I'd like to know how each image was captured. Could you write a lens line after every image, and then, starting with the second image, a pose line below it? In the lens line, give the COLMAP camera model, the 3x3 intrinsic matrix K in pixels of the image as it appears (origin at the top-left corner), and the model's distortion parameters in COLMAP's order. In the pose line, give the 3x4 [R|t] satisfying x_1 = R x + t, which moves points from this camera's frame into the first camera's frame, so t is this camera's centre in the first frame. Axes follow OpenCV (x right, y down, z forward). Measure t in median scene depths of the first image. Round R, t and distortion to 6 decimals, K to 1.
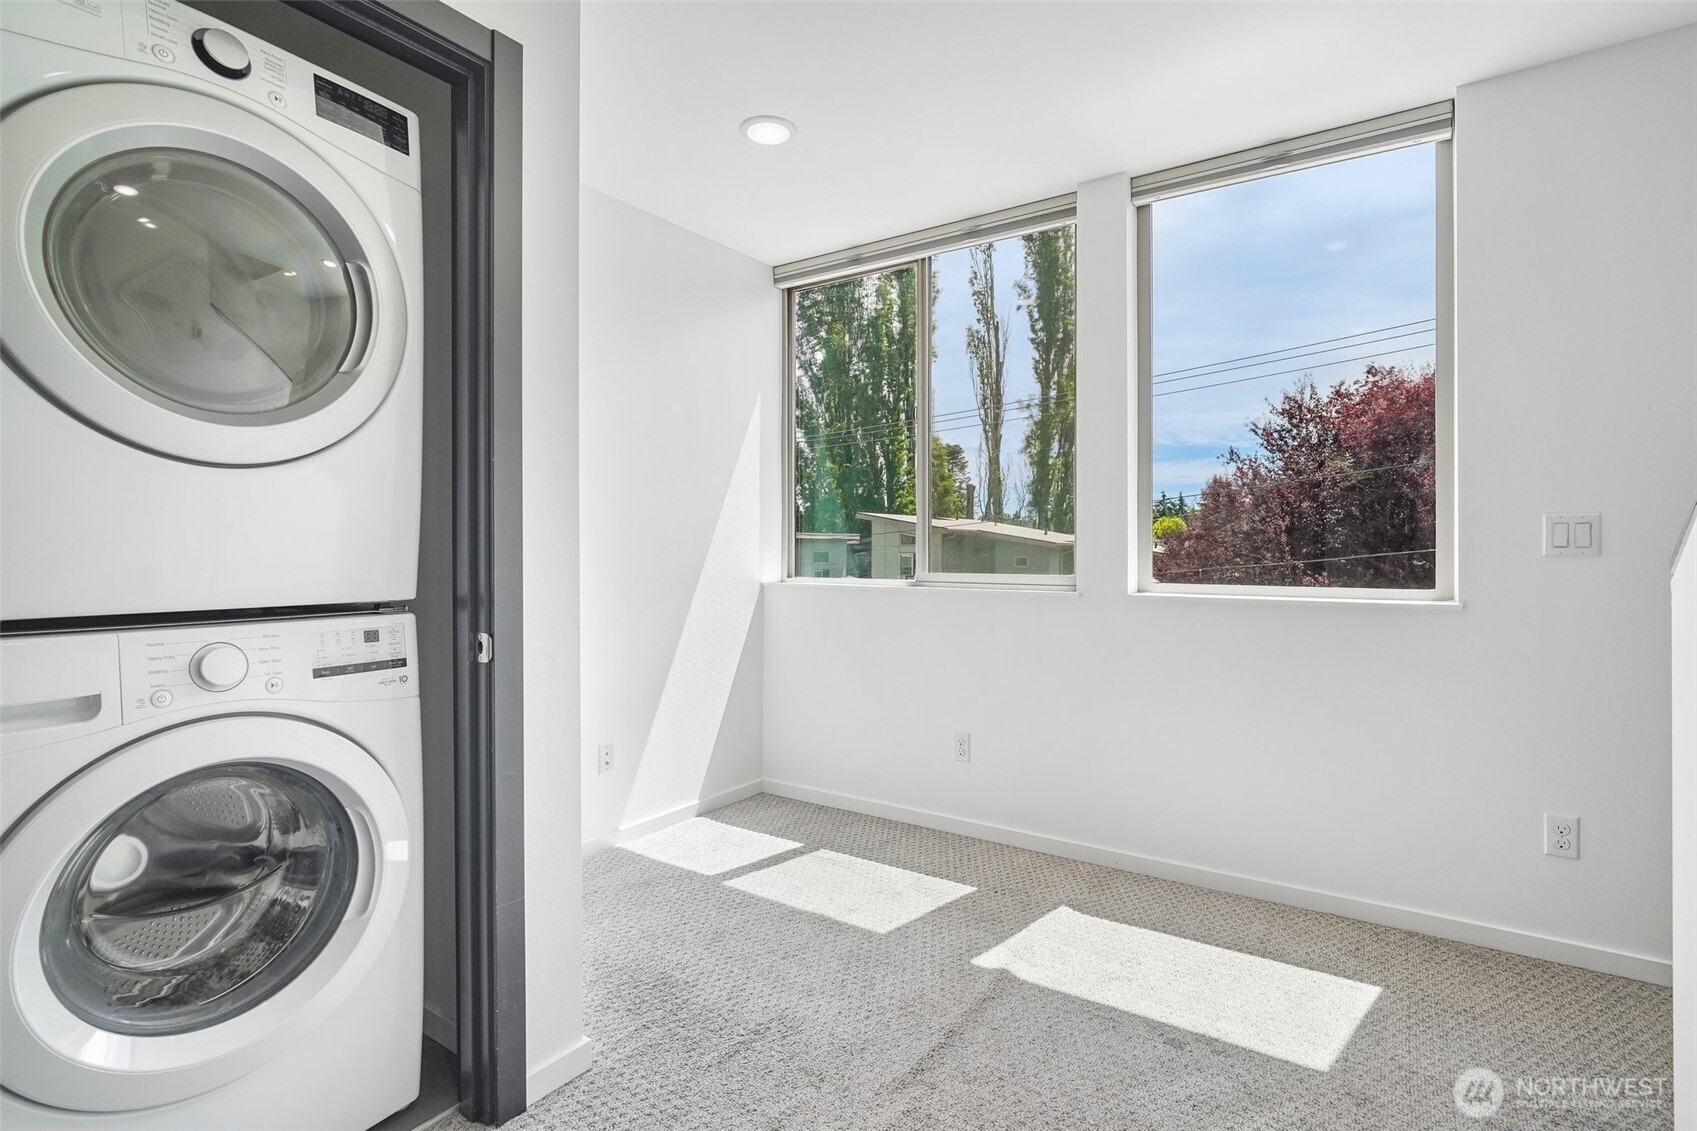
lens RADIAL K [[810.8, 0, 852.9], [0, 810.8, 555.6], [0, 0, 1]] dist [-0.014485, 0.006546]
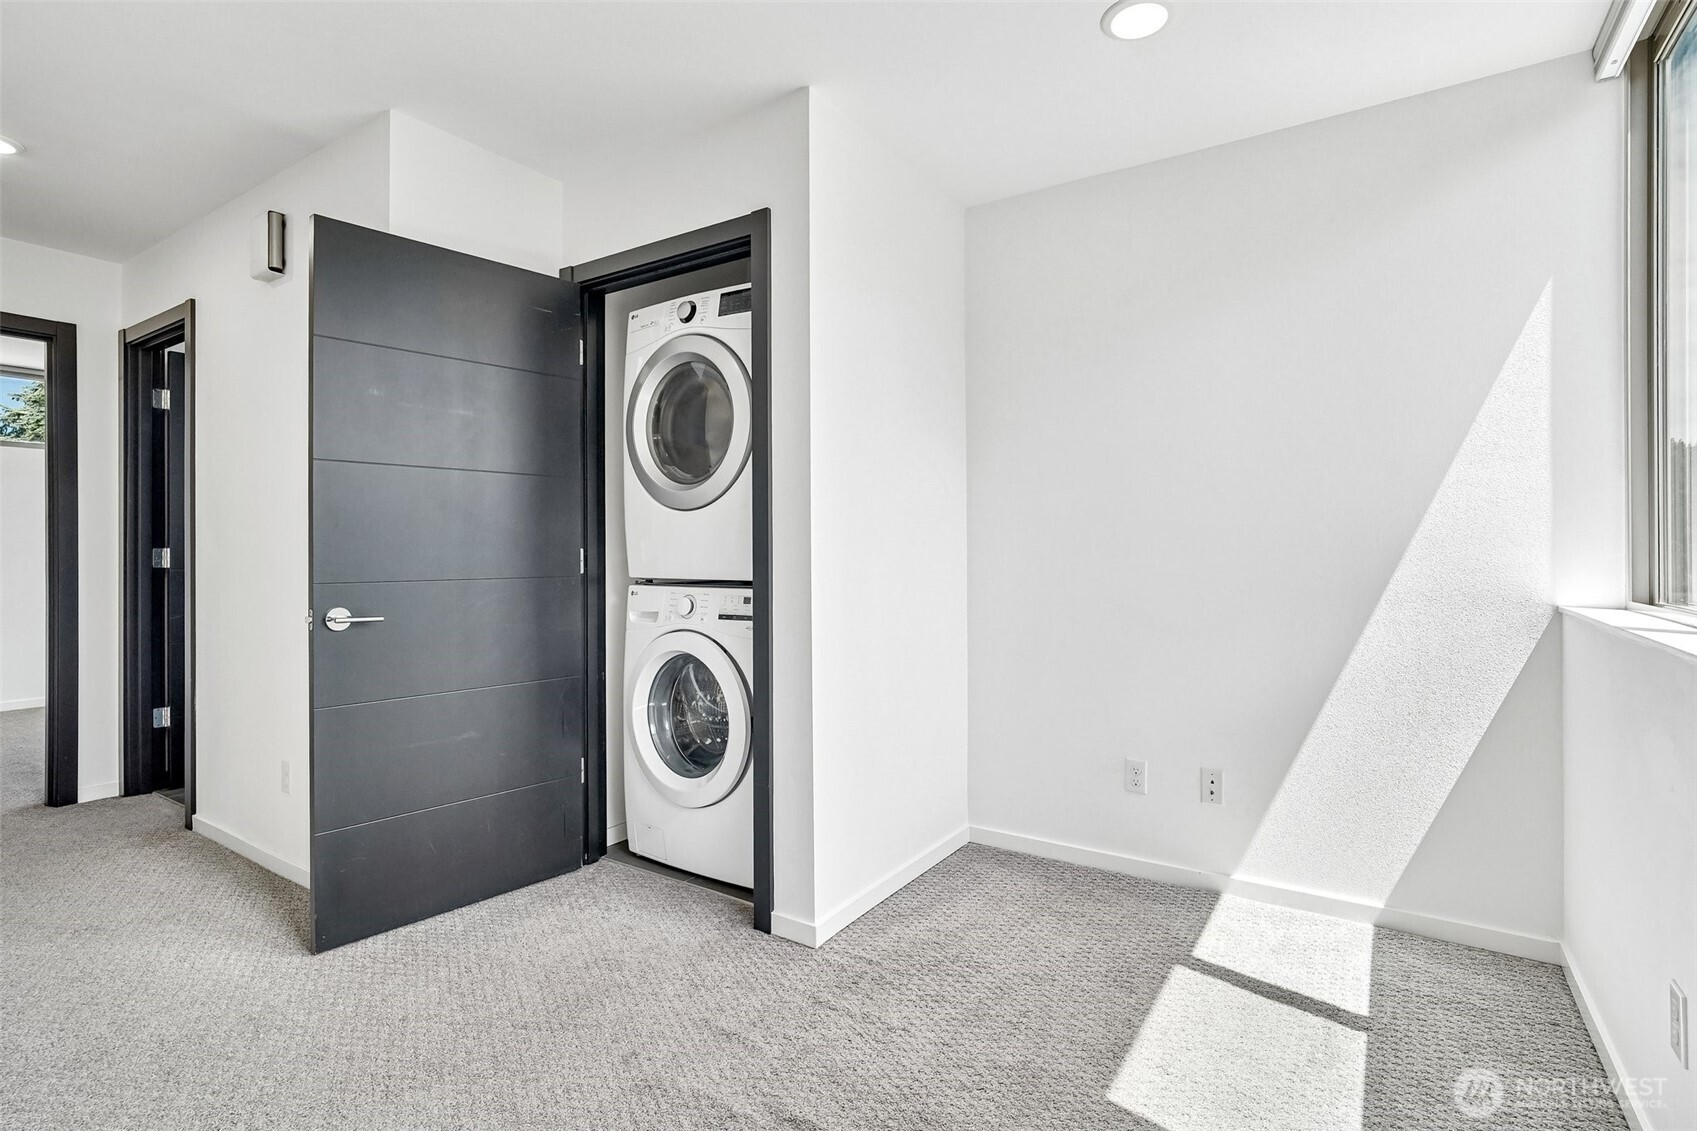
lens RADIAL K [[810.8, 0, 844.2], [0, 810.8, 538.9], [0, 0, 1]] dist [-0.014485, 0.006546]
pose [[0.031895, -0.000622, -0.999491, 0.632702], [-0.004024, 0.999992, -0.000751, -0.017220], [0.999483, 0.004046, 0.031892, 0.644535]]
